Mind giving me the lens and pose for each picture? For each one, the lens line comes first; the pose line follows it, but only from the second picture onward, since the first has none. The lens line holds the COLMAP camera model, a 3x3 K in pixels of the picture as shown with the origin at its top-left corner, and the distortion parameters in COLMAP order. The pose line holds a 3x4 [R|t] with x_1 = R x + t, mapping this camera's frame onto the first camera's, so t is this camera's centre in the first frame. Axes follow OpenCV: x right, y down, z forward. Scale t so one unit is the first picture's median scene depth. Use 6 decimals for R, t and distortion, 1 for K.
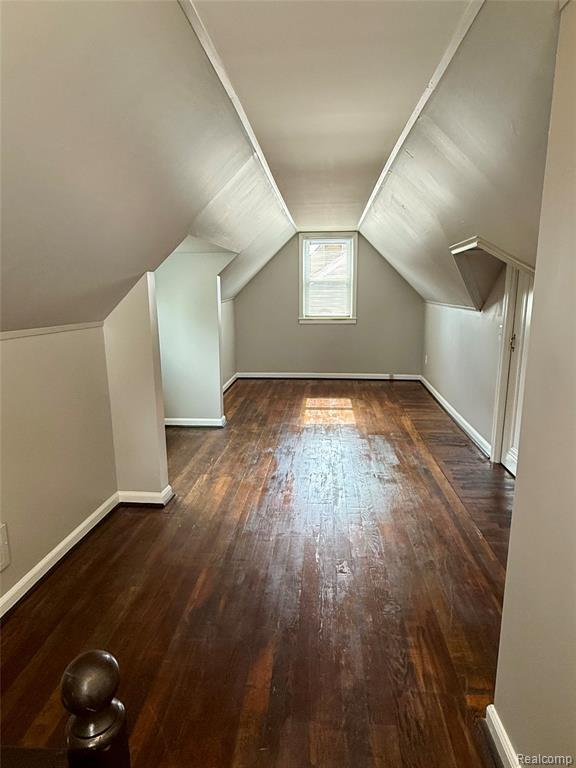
lens RADIAL K [[468.2, 0, 288.0], [0, 468.2, 384.0], [0, 0, 1]] dist [-0.024099, 0.000774]
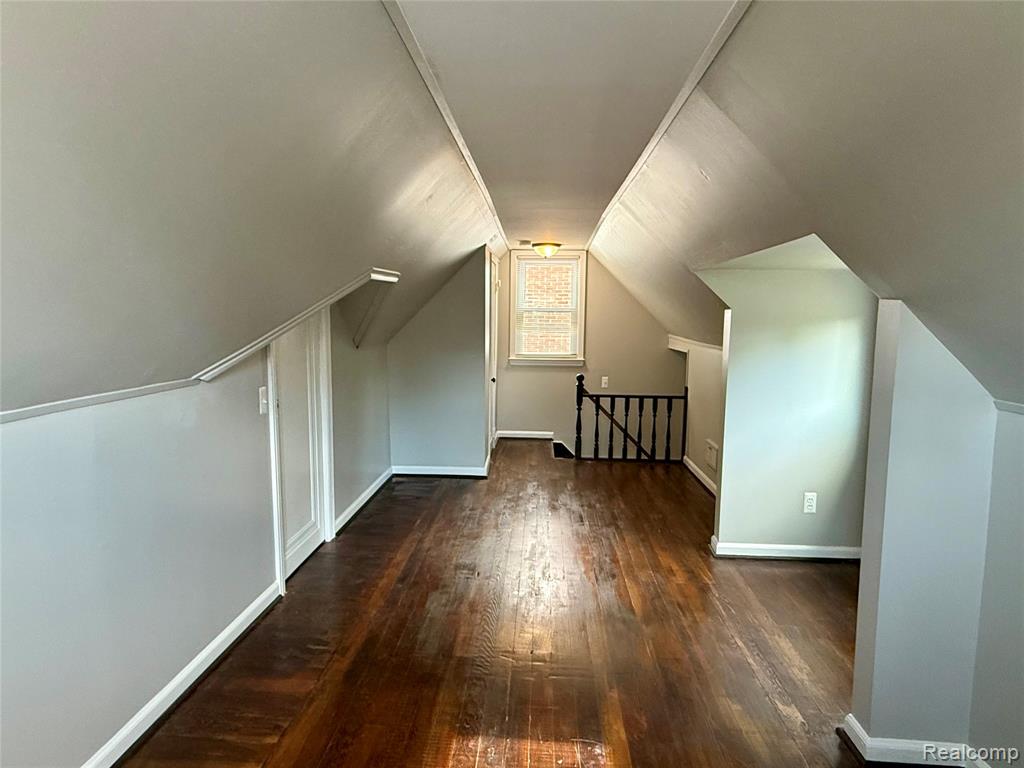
lens RADIAL K [[624.2, 0, 512.0], [0, 624.2, 384.0], [0, 0, 1]] dist [-0.024099, 0.000774]
pose [[-0.999582, -0.000896, -0.028910, 0.146788], [-0.009801, 0.950884, 0.309392, -0.365486], [0.027213, 0.309545, -0.950495, 1.690841]]
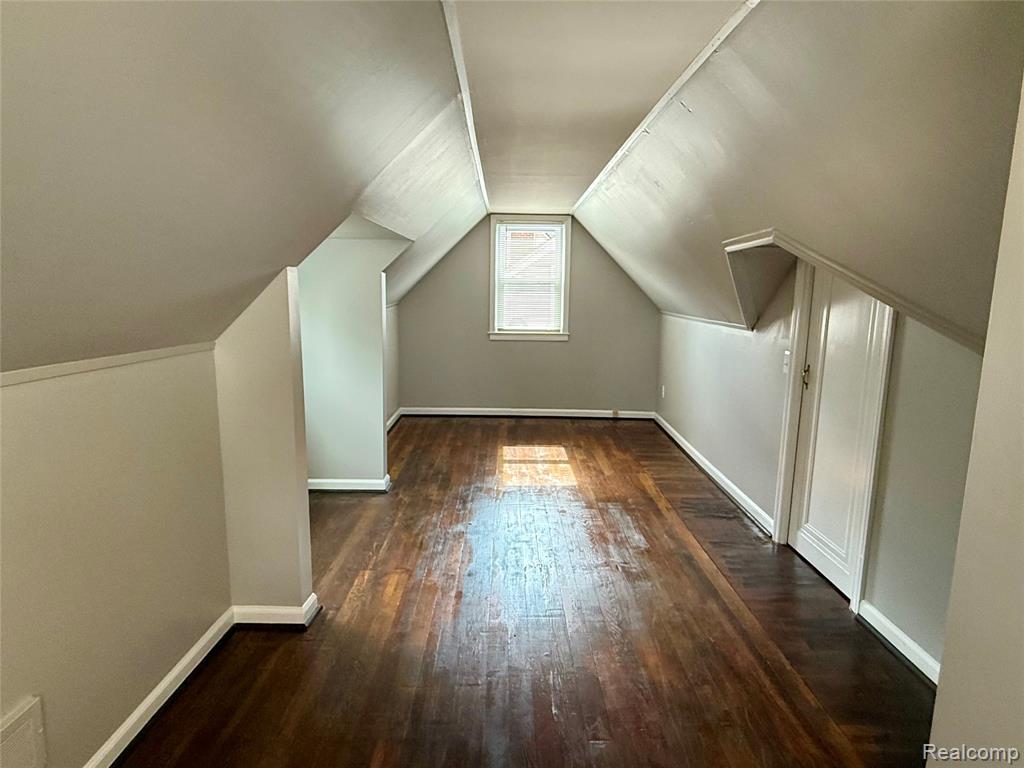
lens RADIAL K [[624.2, 0, 512.0], [0, 624.2, 384.0], [0, 0, 1]] dist [-0.024099, 0.000774]
pose [[0.995612, 0.008305, 0.093210, -0.051589], [-0.003890, 0.998866, -0.047443, -0.026946], [-0.093499, 0.046872, 0.994515, 0.084039]]
